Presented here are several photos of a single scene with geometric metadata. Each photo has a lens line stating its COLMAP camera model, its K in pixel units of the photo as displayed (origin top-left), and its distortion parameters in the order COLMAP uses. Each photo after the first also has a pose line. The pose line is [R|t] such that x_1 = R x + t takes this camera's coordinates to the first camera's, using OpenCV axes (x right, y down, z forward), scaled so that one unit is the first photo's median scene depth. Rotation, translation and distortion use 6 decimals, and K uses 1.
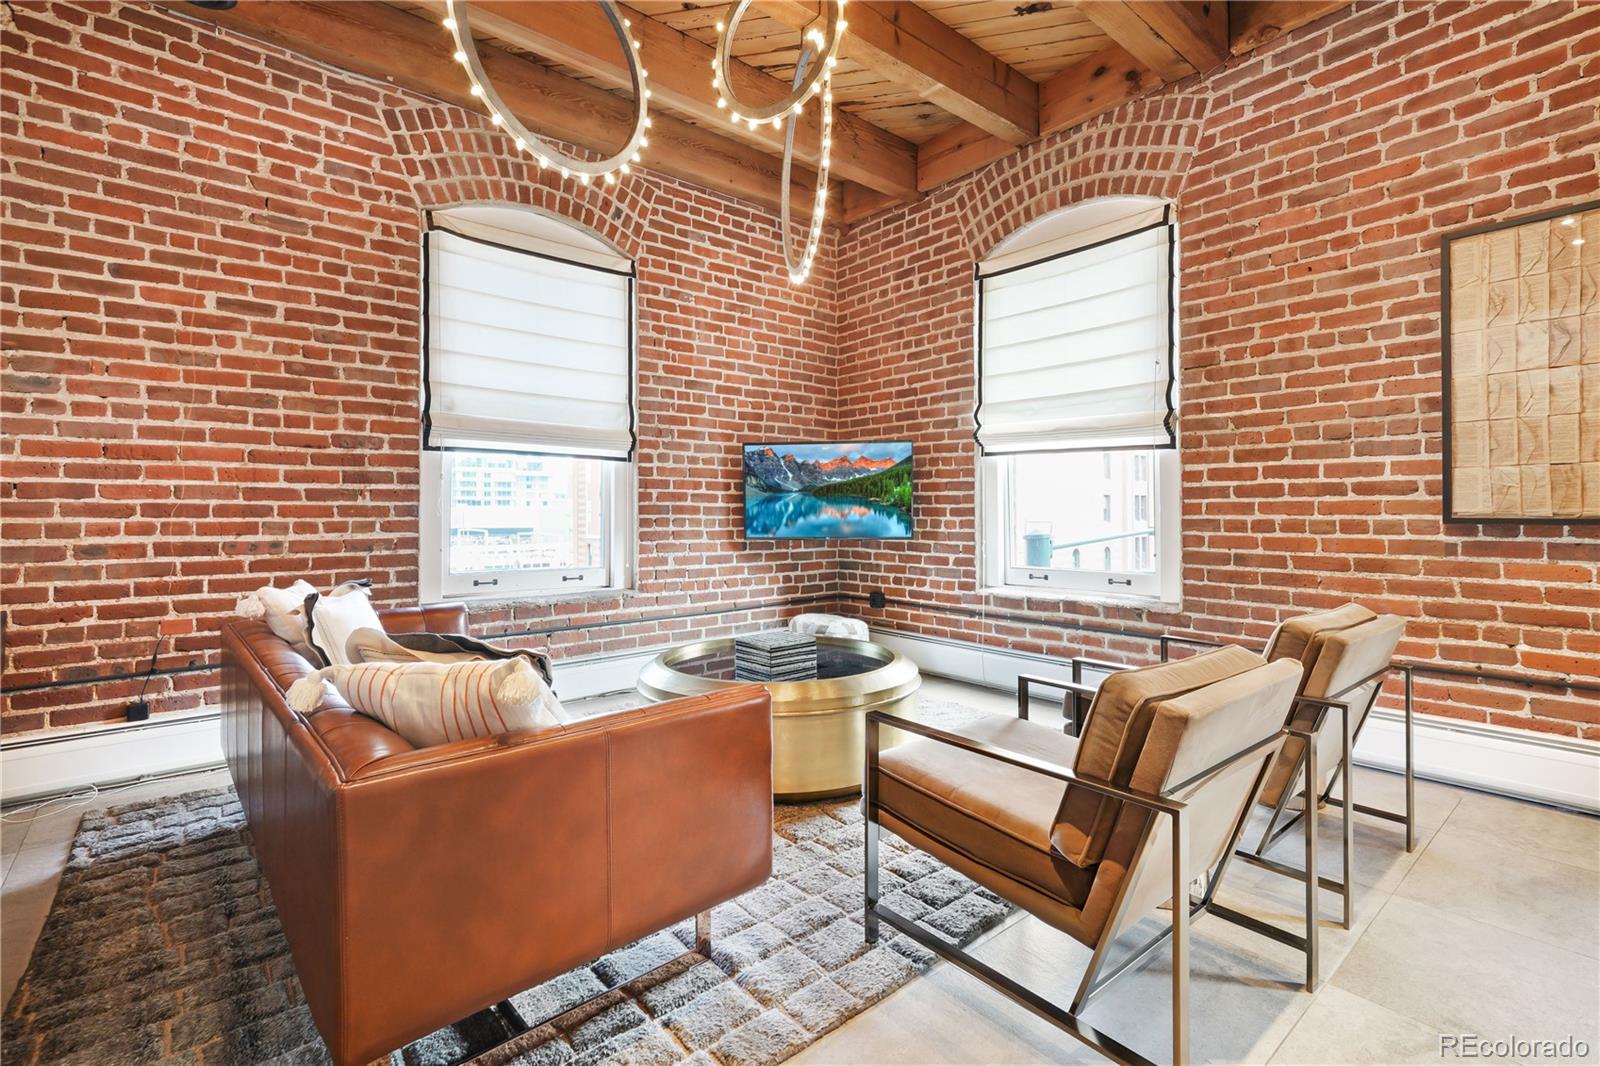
lens RADIAL K [[729.3, 0, 806.4], [0, 729.3, 508.0], [0, 0, 1]] dist [-0.003806, 0.000837]
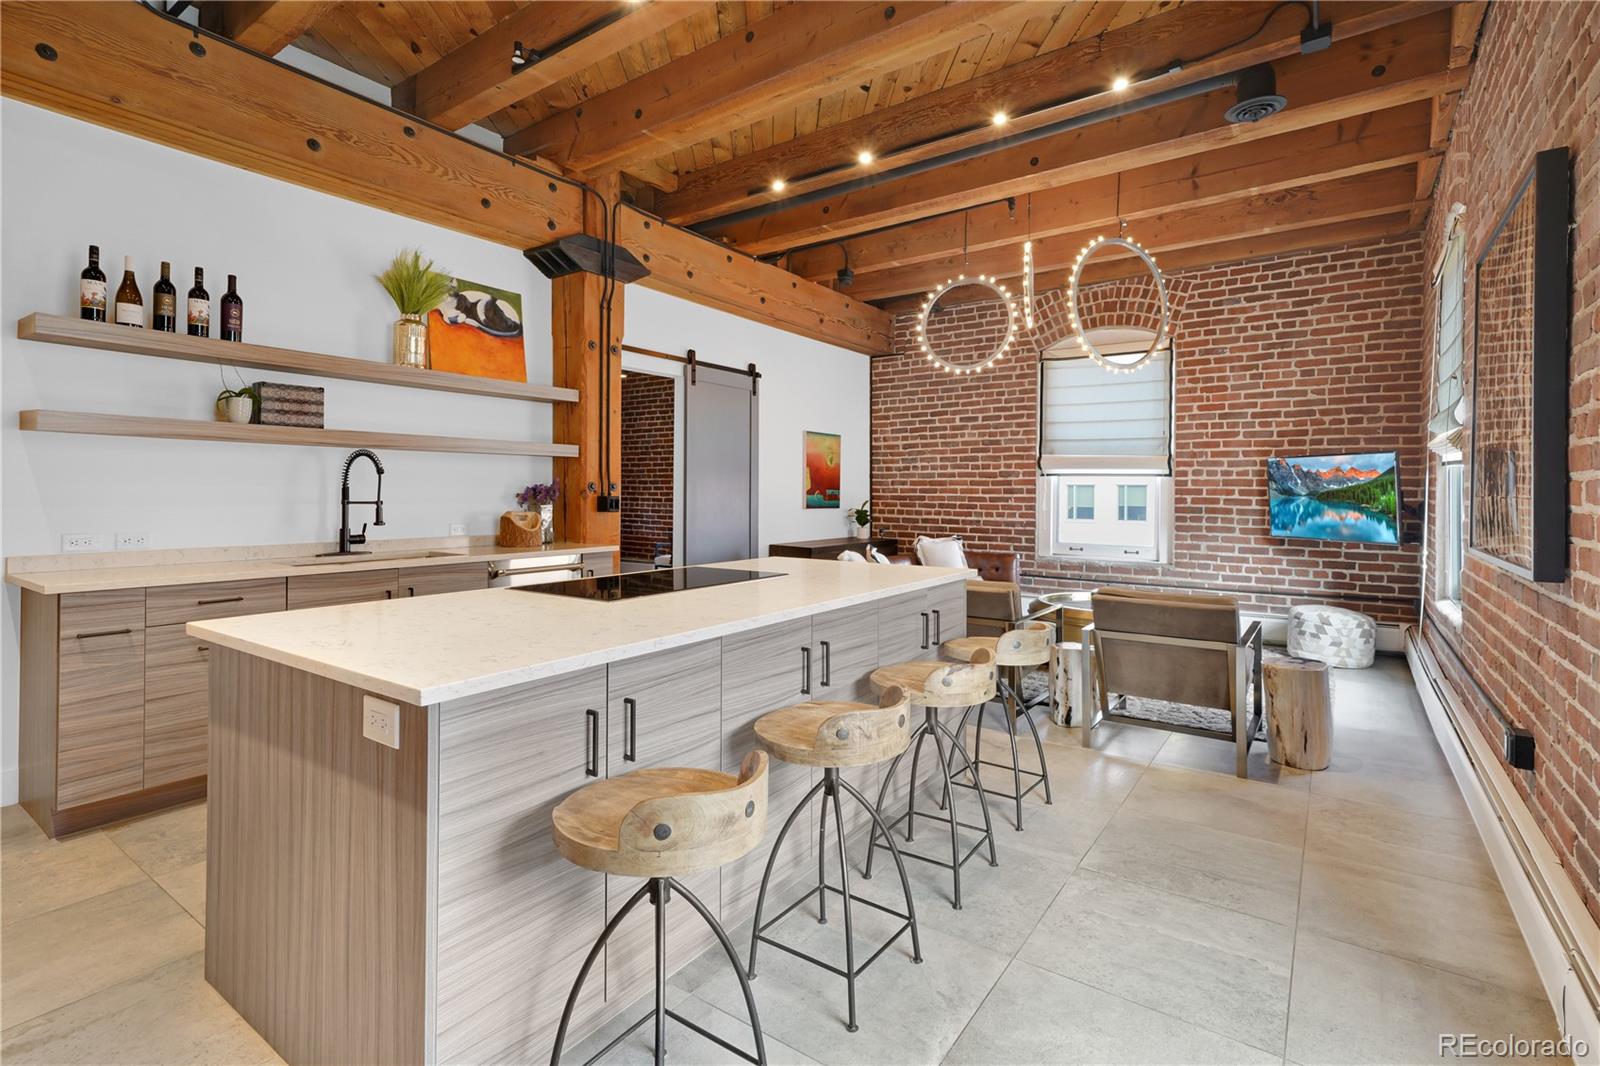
lens RADIAL K [[729.3, 0, 816.0], [0, 729.3, 493.7], [0, 0, 1]] dist [-0.003806, 0.000837]
pose [[0.269610, 0.005692, -0.962953, 1.175336], [-0.005336, 0.999976, 0.004417, -0.038763], [0.962955, 0.003947, 0.269634, -0.088078]]
